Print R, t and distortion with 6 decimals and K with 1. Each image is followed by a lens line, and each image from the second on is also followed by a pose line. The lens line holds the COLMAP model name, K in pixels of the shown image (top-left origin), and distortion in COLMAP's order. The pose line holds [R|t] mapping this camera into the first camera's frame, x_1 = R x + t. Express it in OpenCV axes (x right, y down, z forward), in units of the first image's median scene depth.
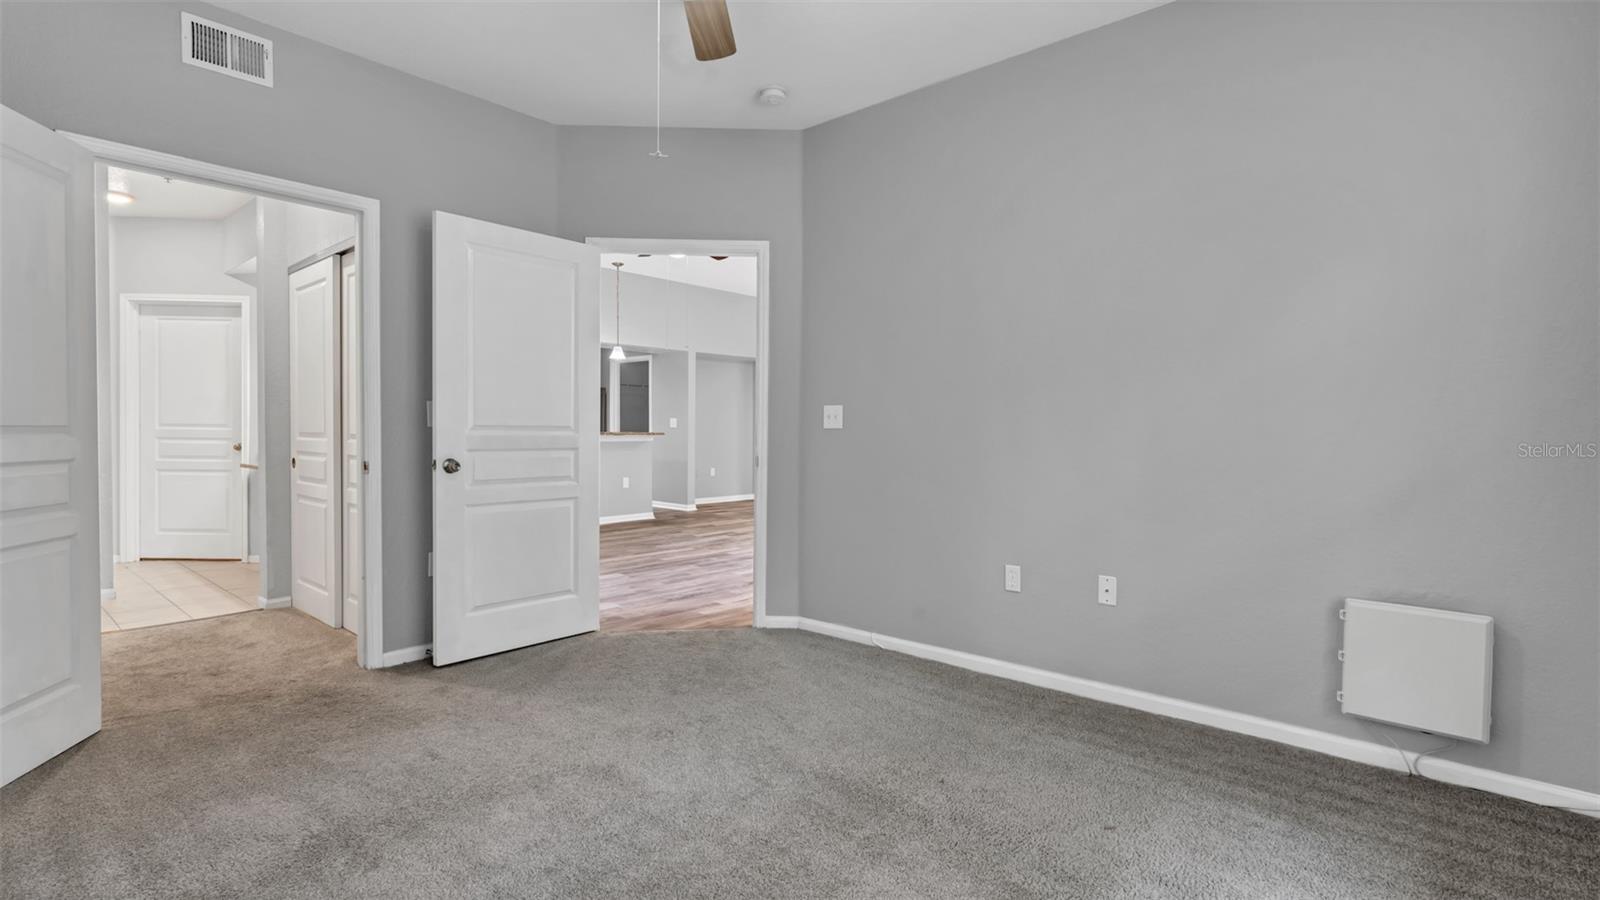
lens RADIAL K [[751.2, 0, 796.9], [0, 751.2, 435.5], [0, 0, 1]] dist [0.001089, -0.000755]
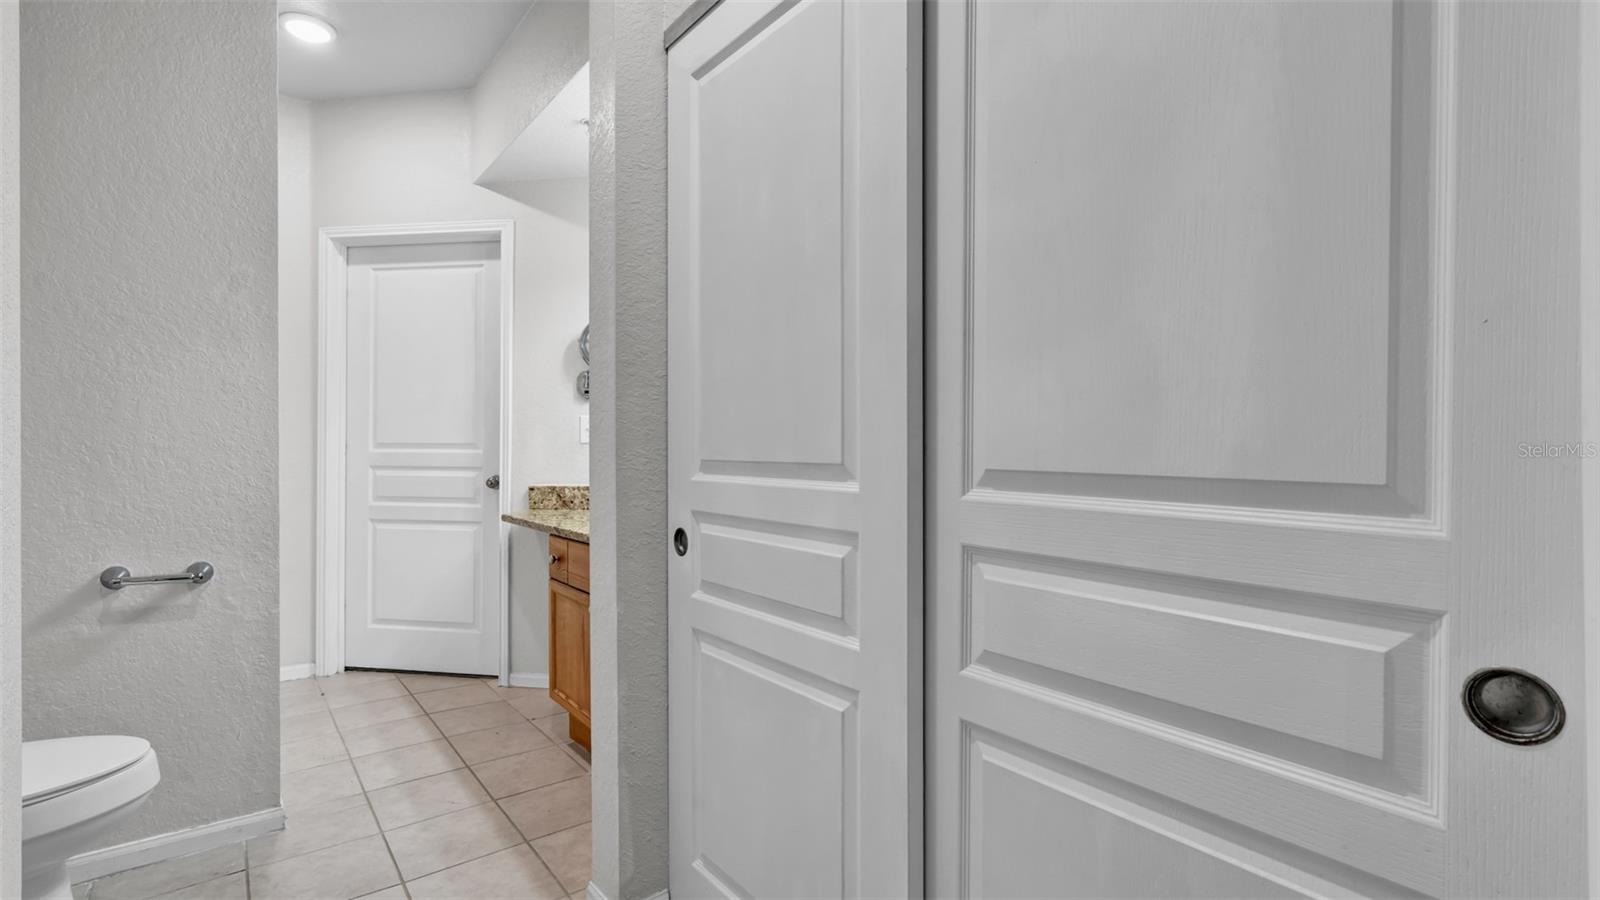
lens RADIAL K [[751.2, 0, 801.2], [0, 751.2, 447.1], [0, 0, 1]] dist [0.001089, -0.000755]
pose [[0.981420, -0.003644, -0.191839, -0.402592], [0.000954, 0.999900, -0.014115, -0.004097], [0.191871, 0.013670, 0.981325, 0.480868]]
